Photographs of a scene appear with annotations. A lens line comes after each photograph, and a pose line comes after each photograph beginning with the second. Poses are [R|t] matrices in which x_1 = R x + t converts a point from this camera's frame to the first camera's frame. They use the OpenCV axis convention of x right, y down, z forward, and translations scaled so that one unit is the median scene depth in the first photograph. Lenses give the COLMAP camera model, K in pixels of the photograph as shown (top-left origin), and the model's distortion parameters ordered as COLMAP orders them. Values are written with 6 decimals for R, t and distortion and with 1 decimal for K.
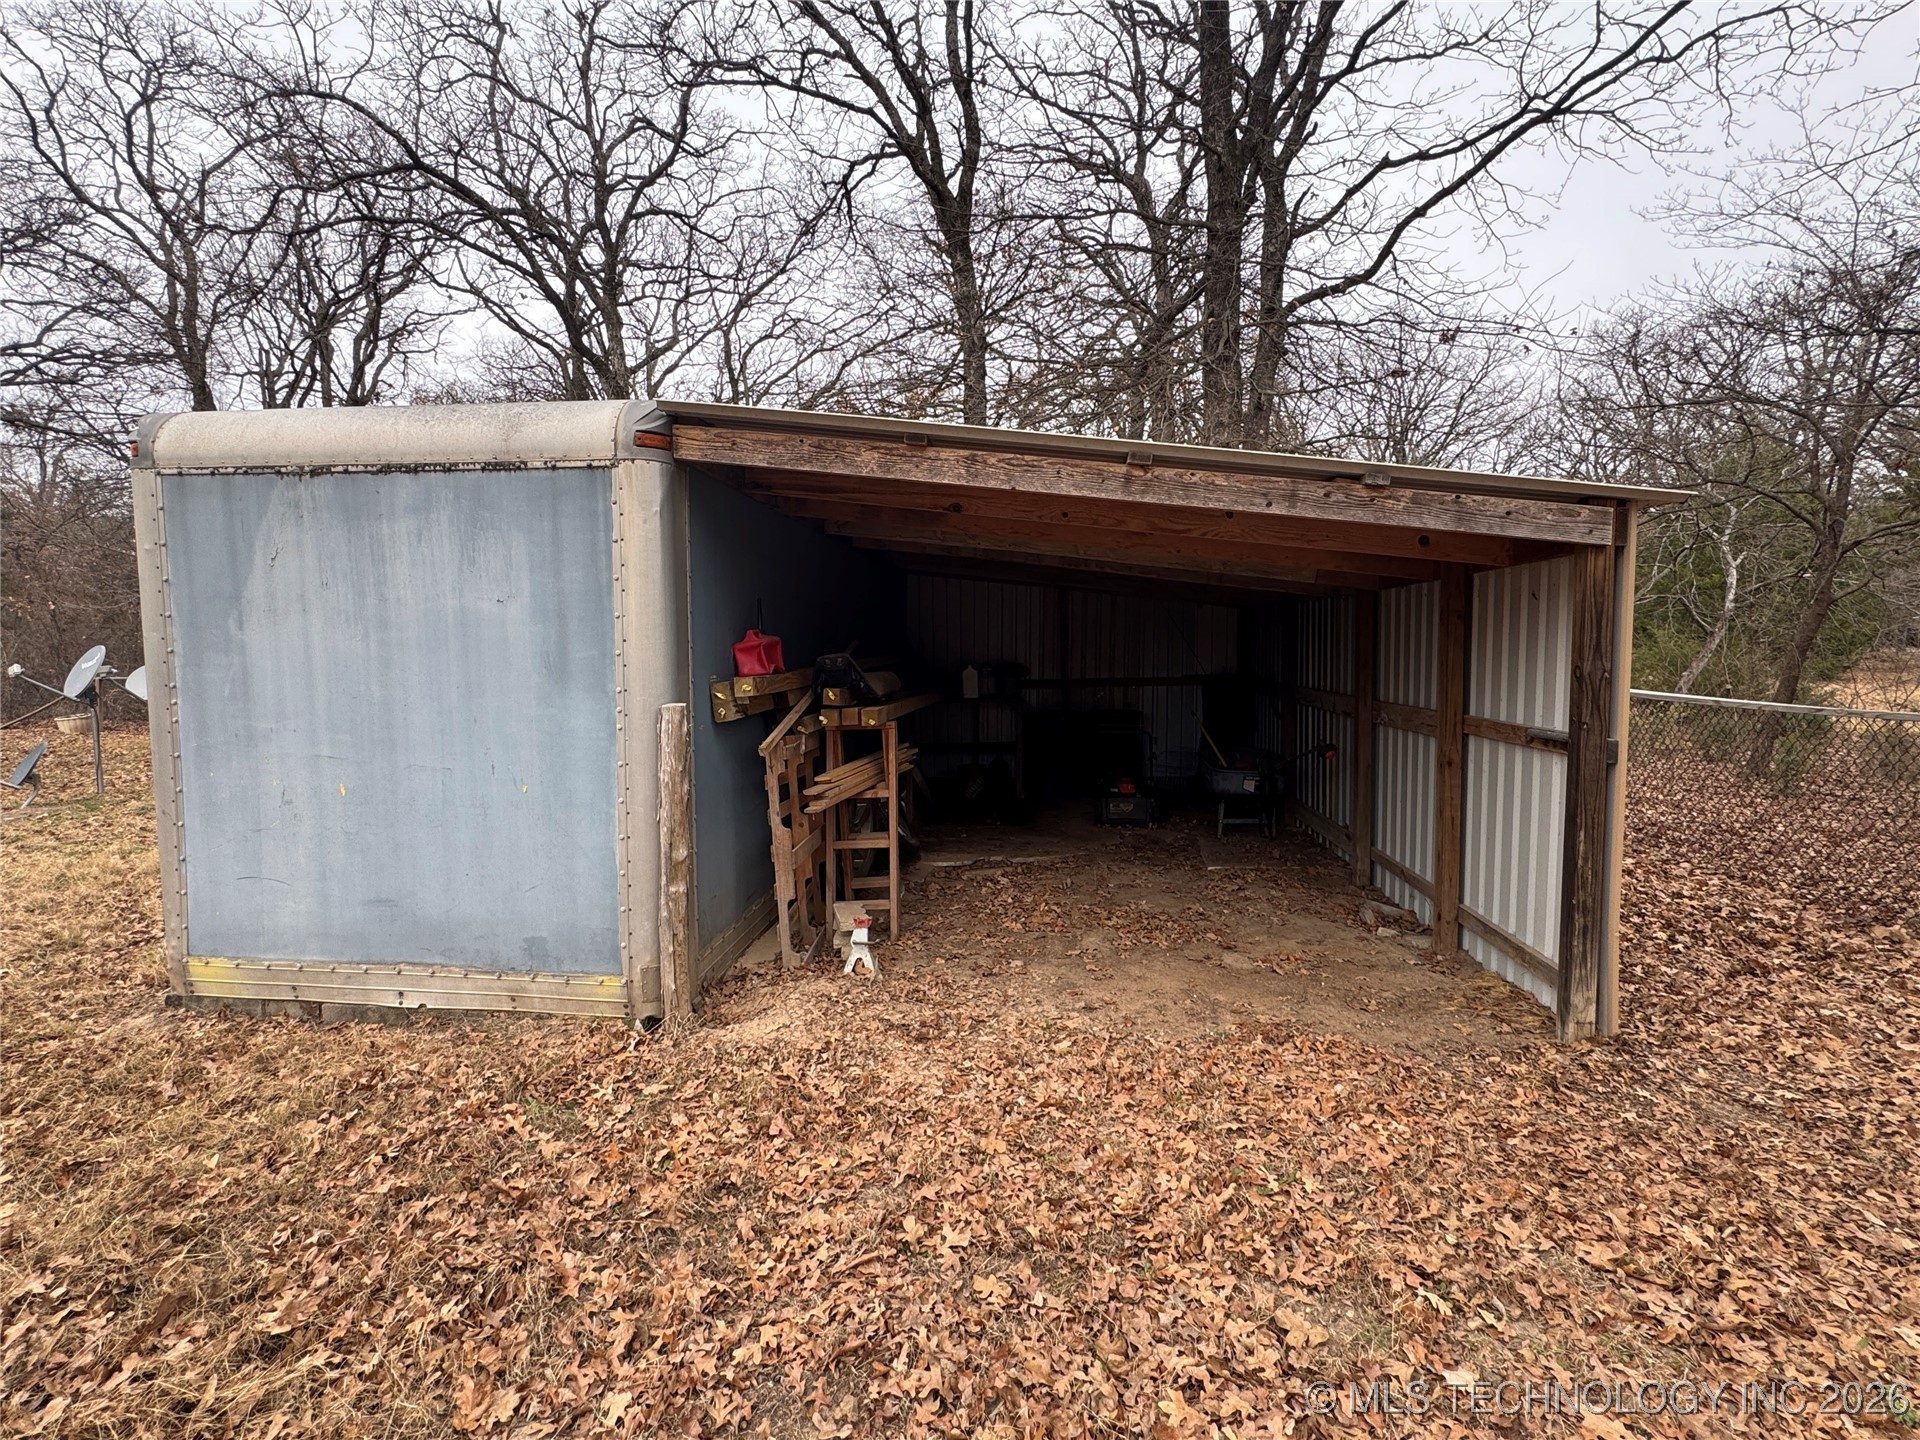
lens RADIAL K [[868.2, 0, 955.4], [0, 868.2, 711.6], [0, 0, 1]] dist [0.001025, 0.001320]
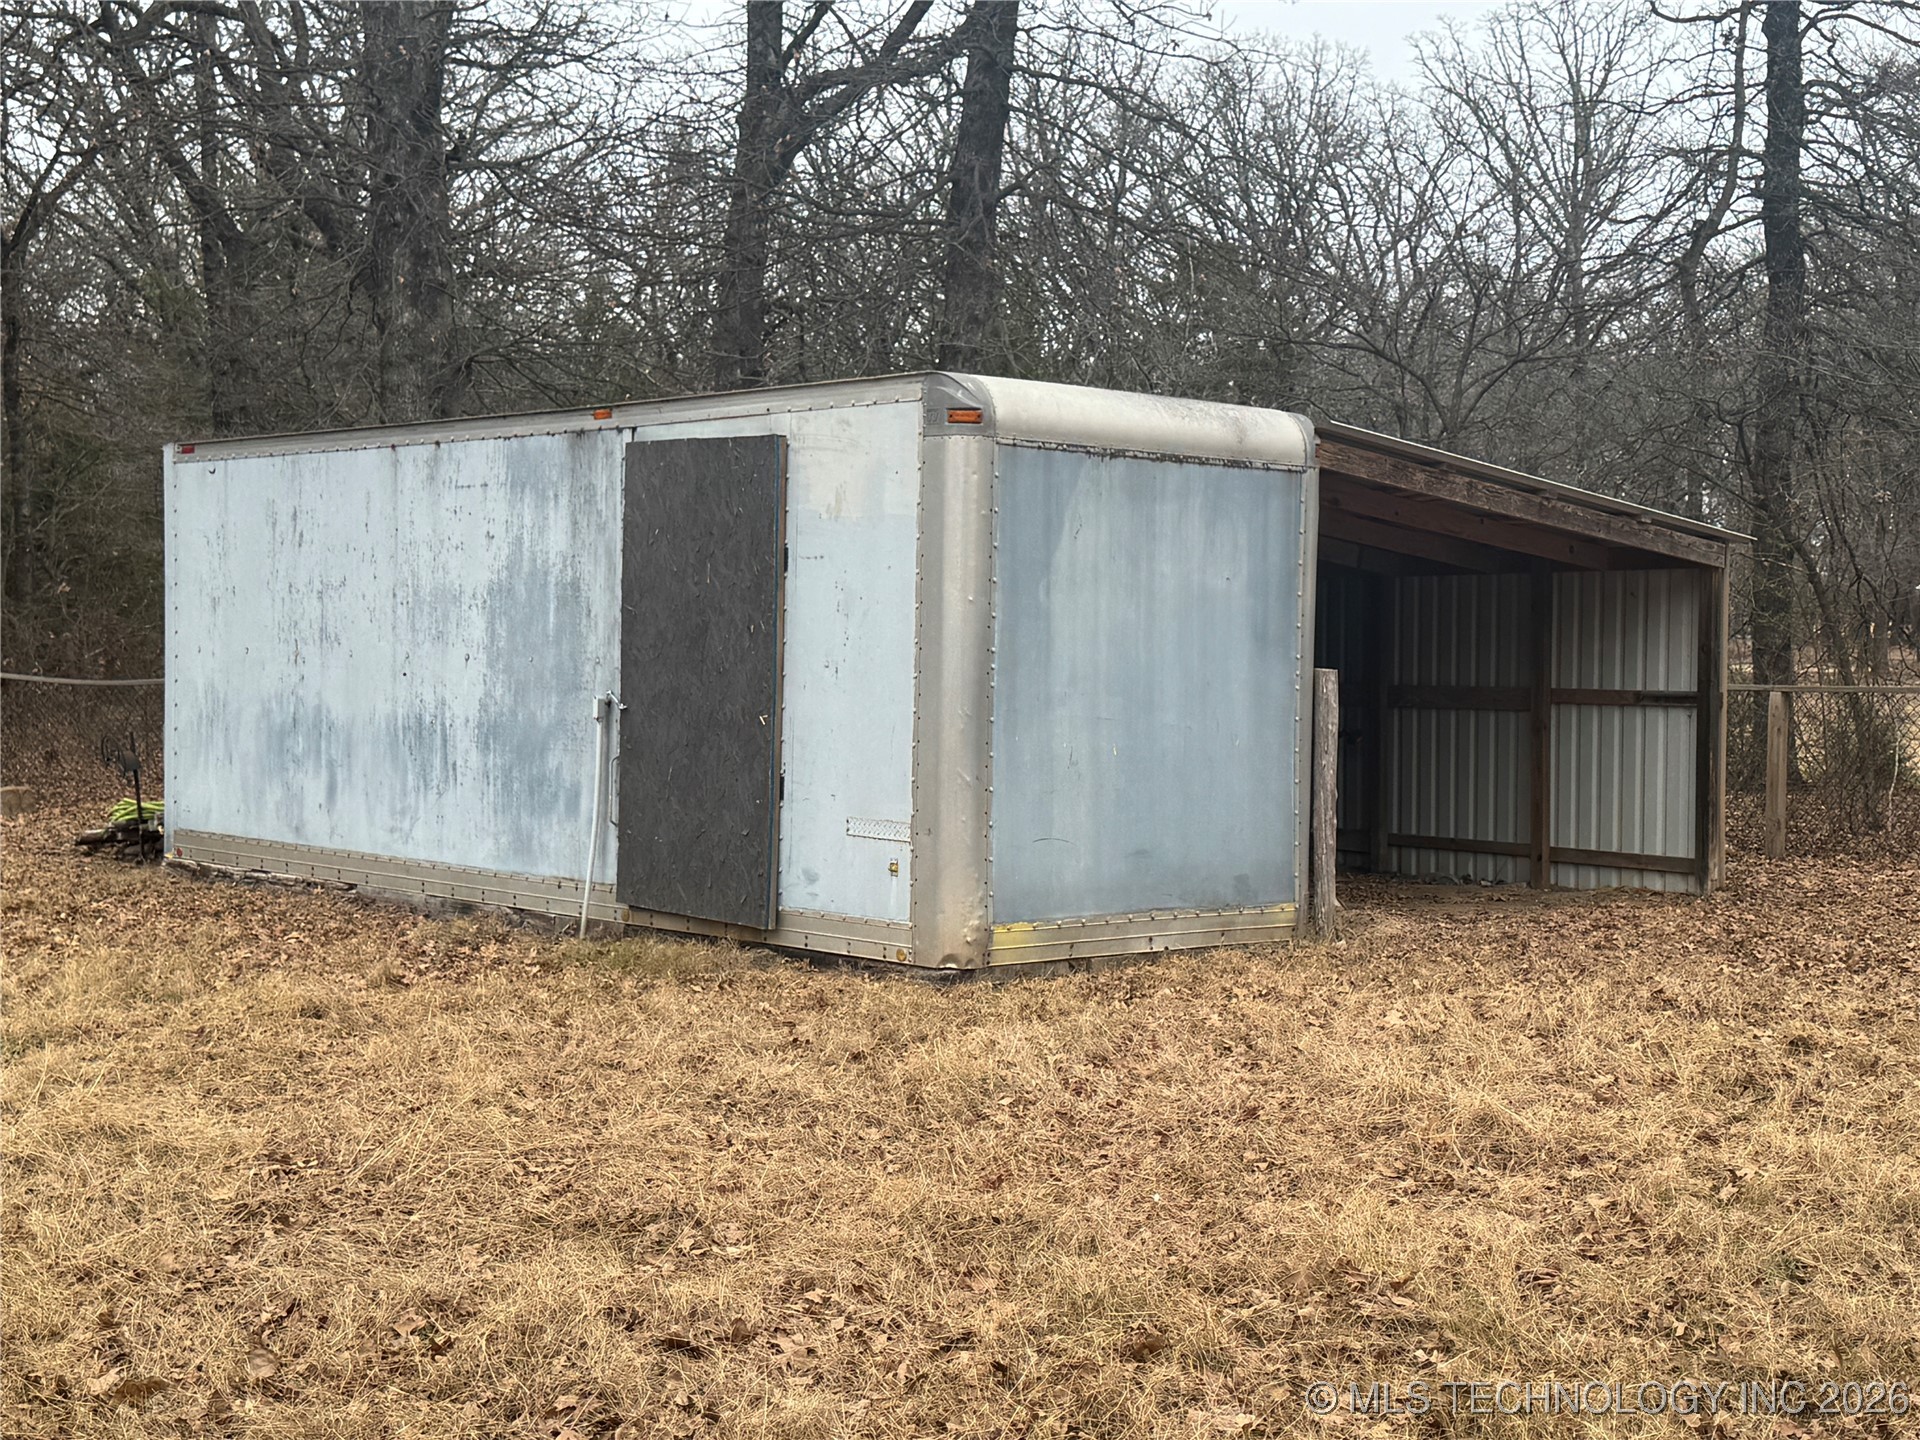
lens RADIAL K [[2626.1, 0, 963.5], [0, 2626.1, 719.1], [0, 0, 1]] dist [0.146790, 0.000000]
pose [[0.667647, -0.008182, 0.744433, -2.244676], [0.046059, 0.998478, -0.030334, 0.099026], [-0.743052, 0.054540, 0.667008, -0.703065]]
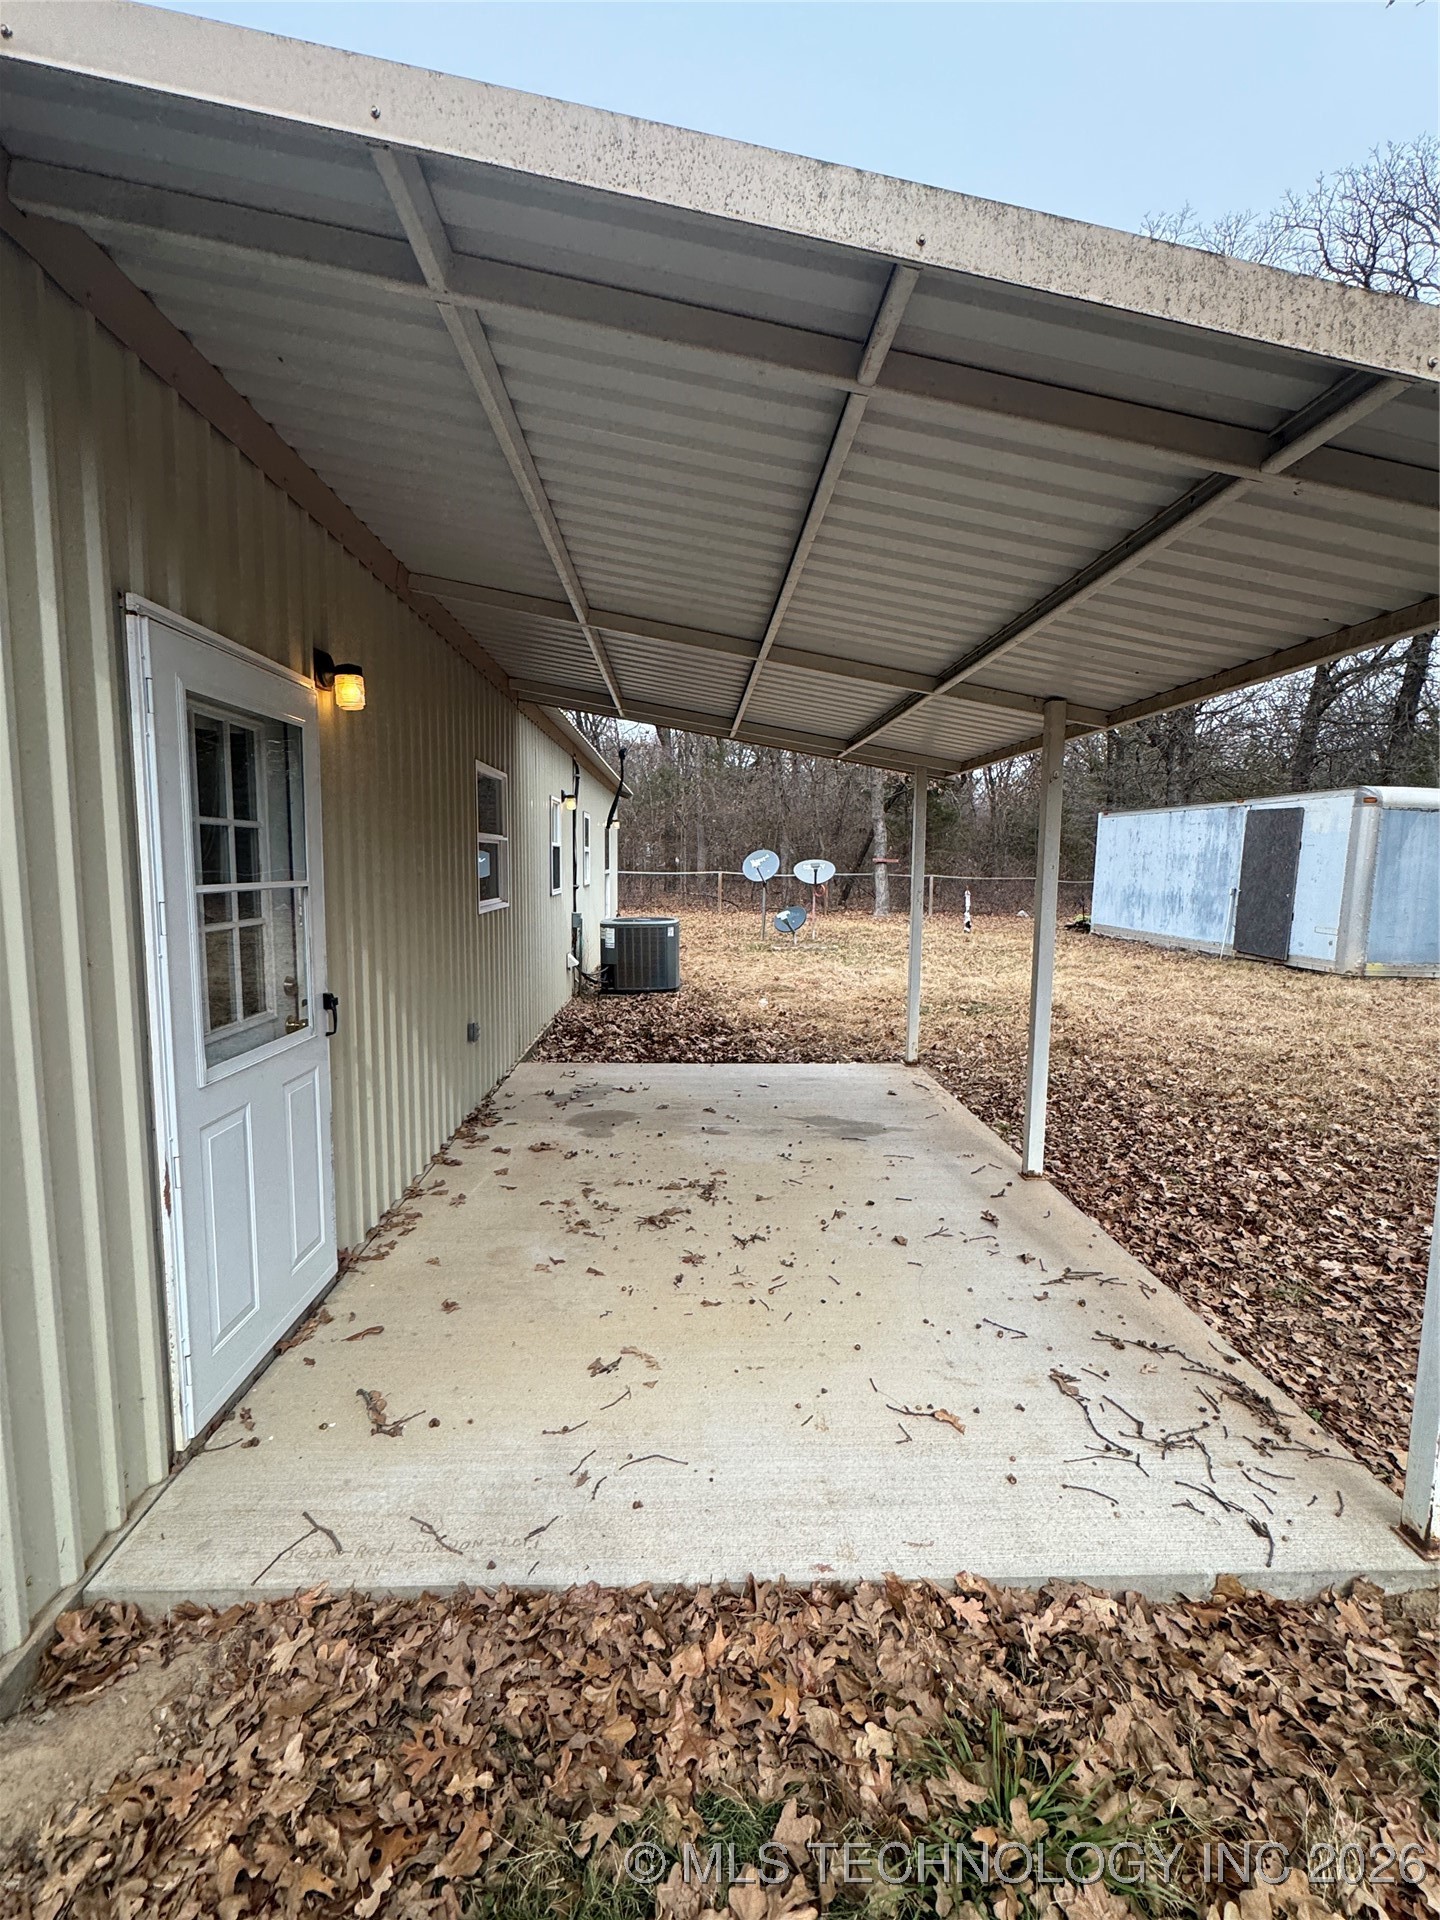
lens RADIAL K [[868.2, 0, 732.8], [0, 868.2, 958.0], [0, 0, 1]] dist [0.001025, 0.001320]
pose [[0.984996, 0.011455, 0.172195, -2.651917], [-0.016908, 0.999400, 0.030232, 0.154418], [-0.171746, -0.032689, 0.984599, -1.237158]]
